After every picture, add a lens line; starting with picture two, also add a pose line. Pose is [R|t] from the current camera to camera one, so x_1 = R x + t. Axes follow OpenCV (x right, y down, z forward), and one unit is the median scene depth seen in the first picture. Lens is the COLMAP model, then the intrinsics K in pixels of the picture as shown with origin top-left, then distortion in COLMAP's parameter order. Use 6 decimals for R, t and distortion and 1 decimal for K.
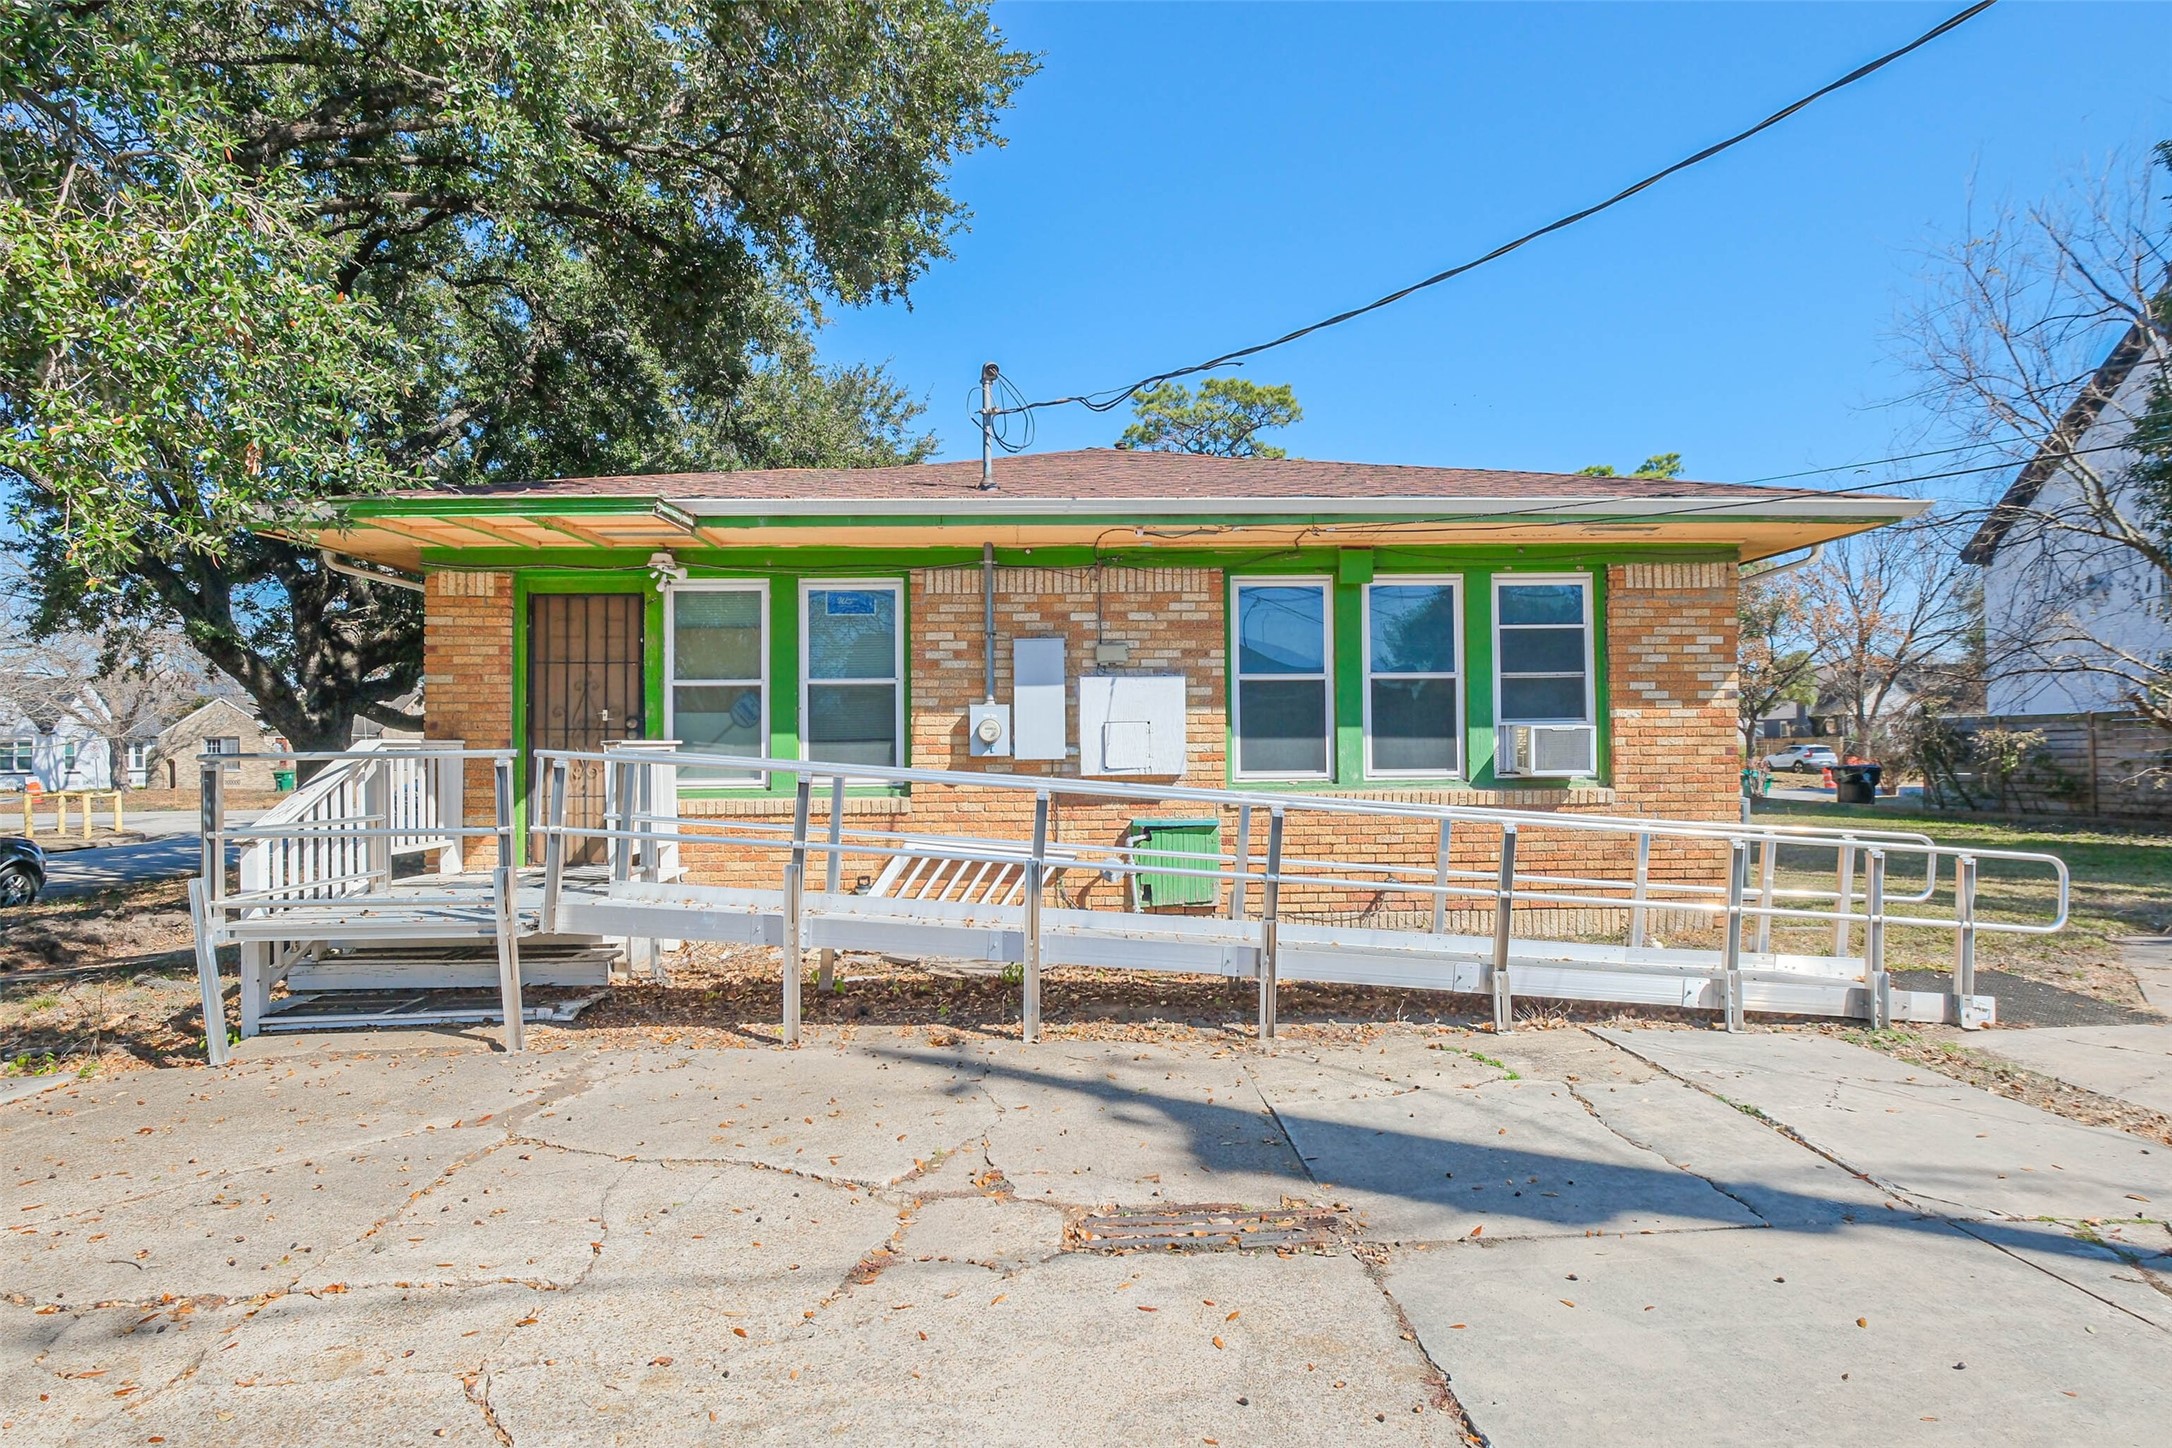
lens RADIAL K [[1169.7, 0, 1087.0], [0, 1169.7, 733.0], [0, 0, 1]] dist [0.004476, 0.000273]
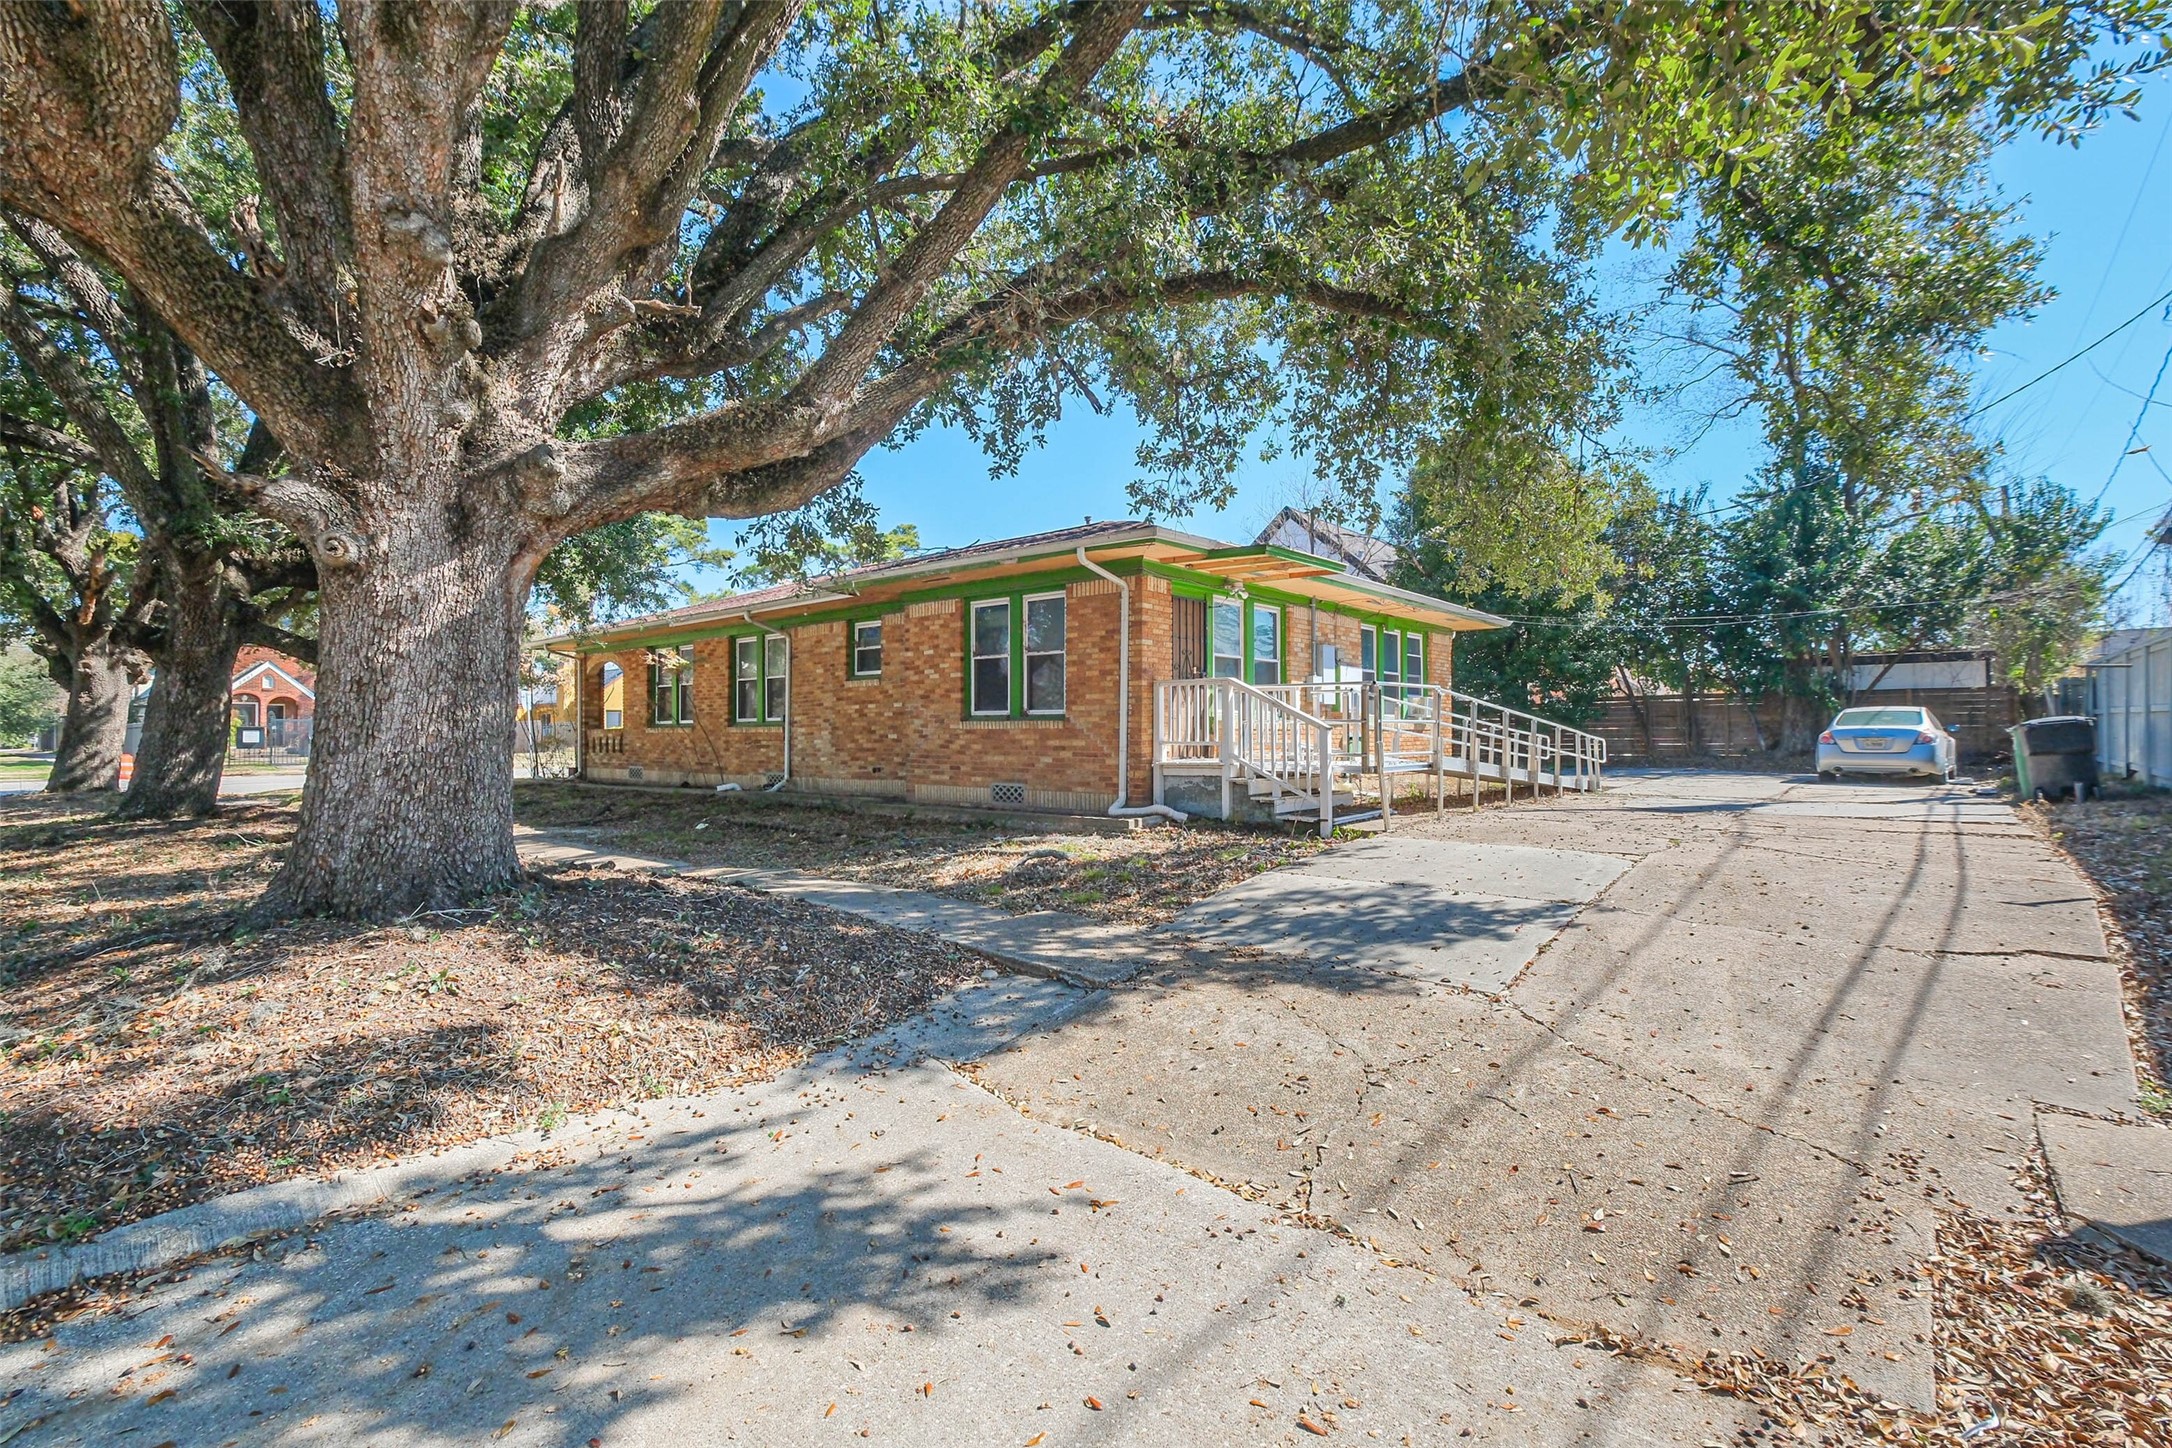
lens RADIAL K [[981.5, 0, 1077.5], [0, 981.5, 722.8], [0, 0, 1]] dist [0.003521, 0.000781]
pose [[0.674993, 0.017854, 0.737608, -1.602866], [-0.017439, 0.999814, -0.008243, 0.077028], [-0.737618, -0.007299, 0.675179, 0.159704]]
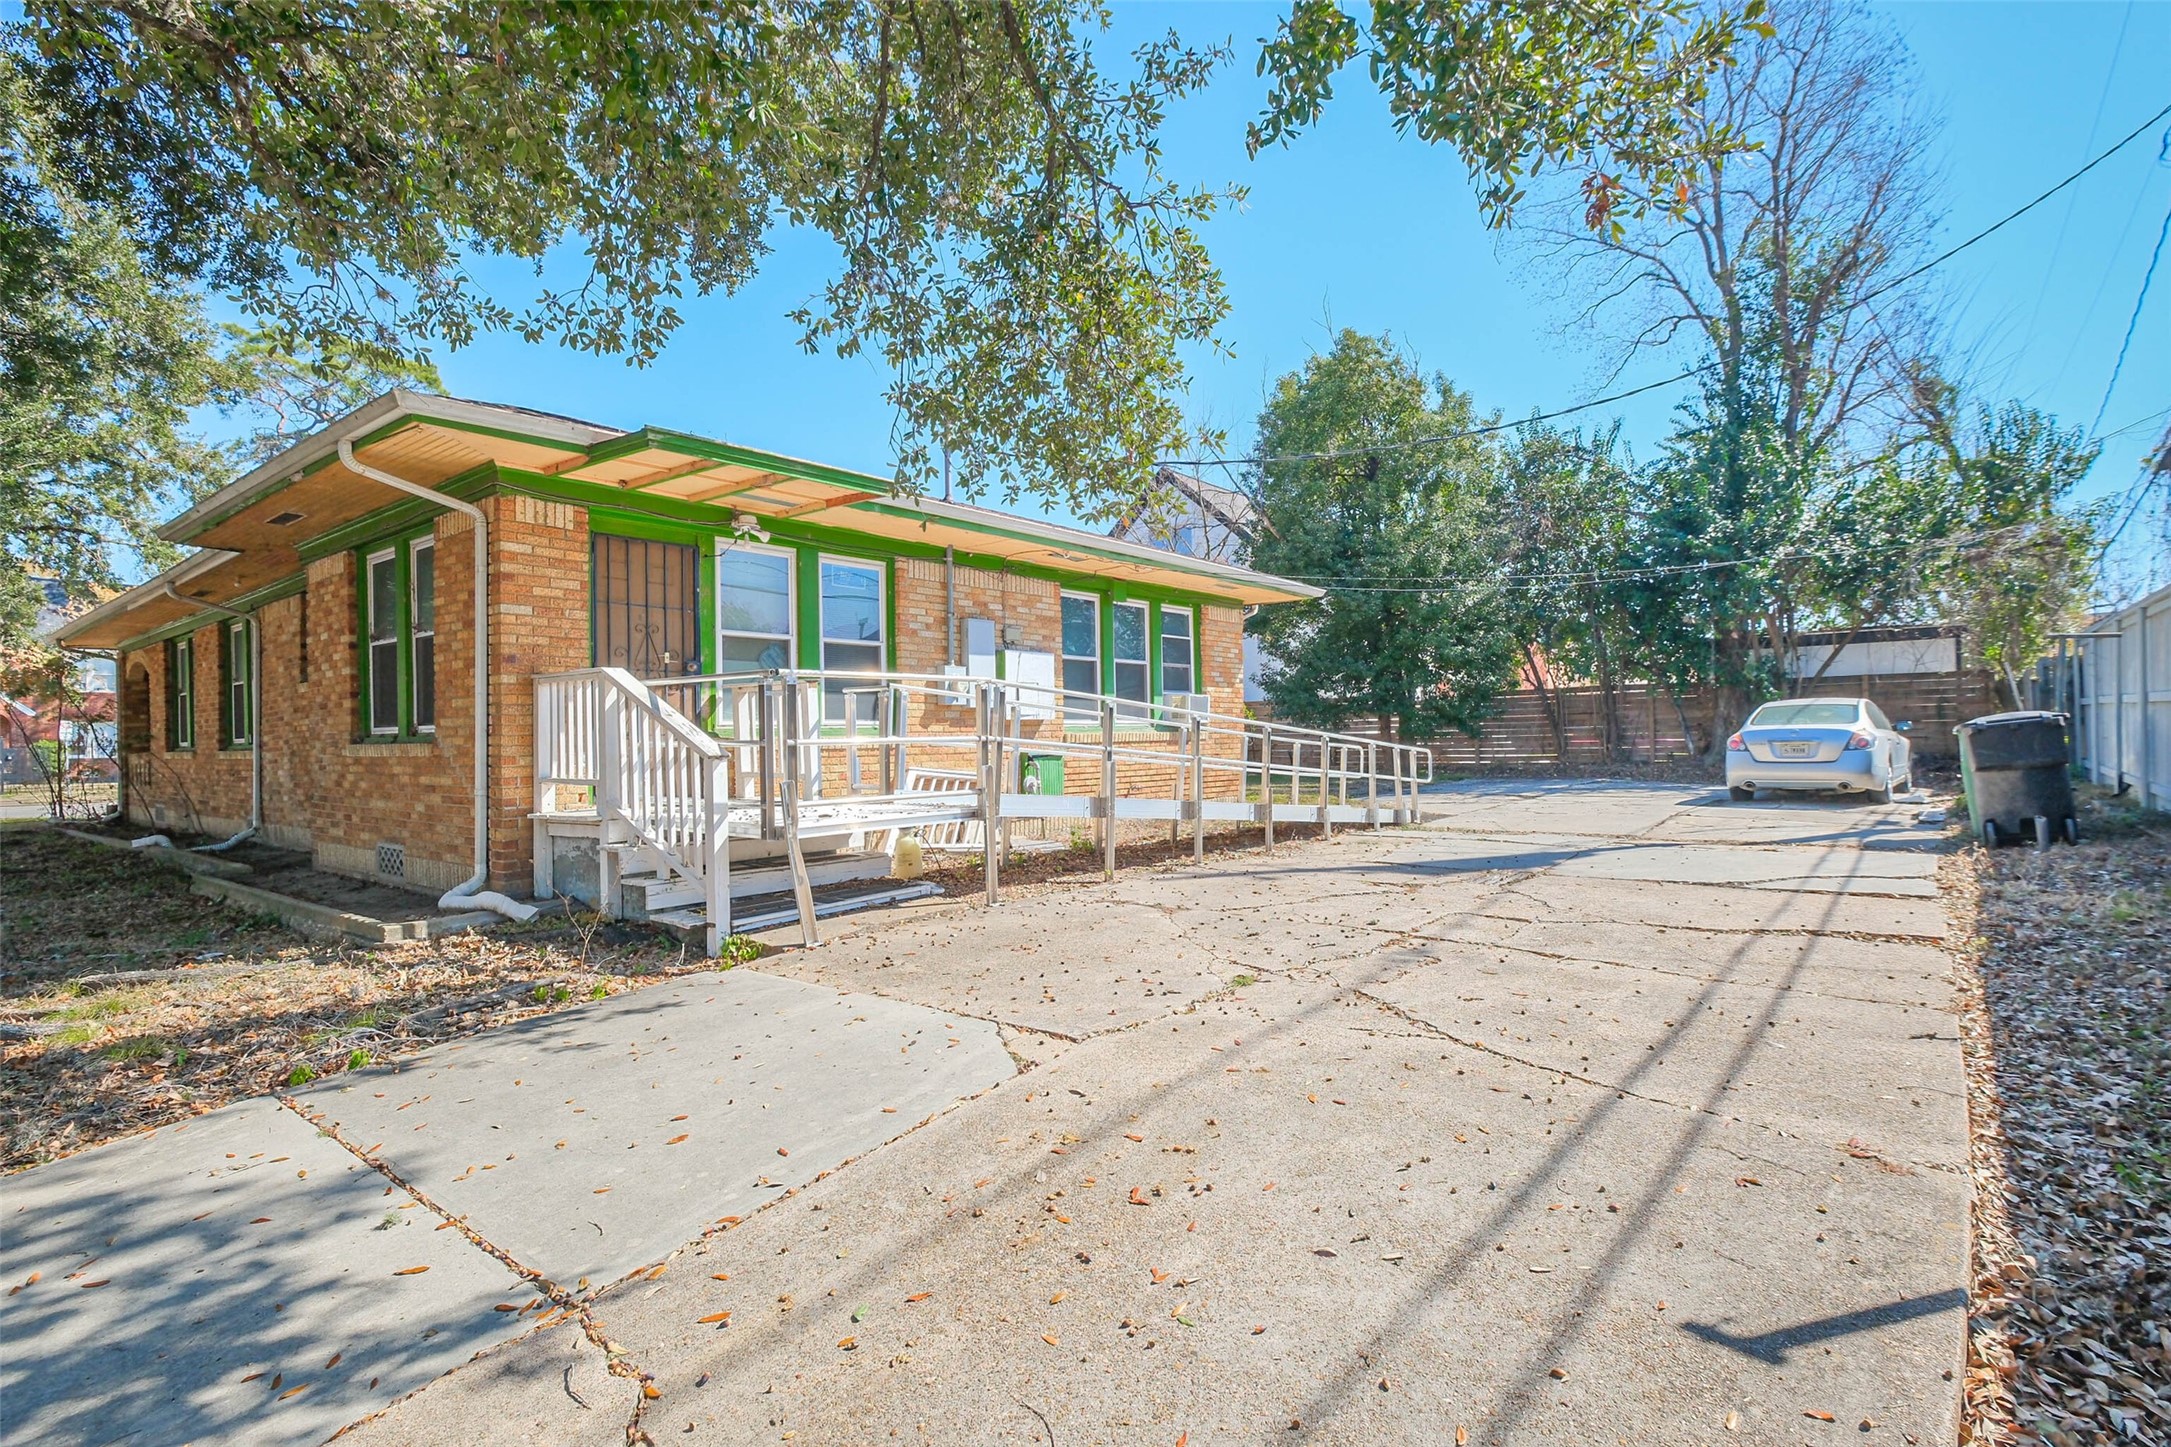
lens RADIAL K [[1060.9, 0, 1094.4], [0, 1060.9, 731.7], [0, 0, 1]] dist [-0.002872, -0.000927]
pose [[0.645229, 0.003350, 0.763982, -0.901571], [-0.001300, 0.999994, -0.003287, 0.054193], [-0.763988, 0.001128, 0.645229, 0.093881]]
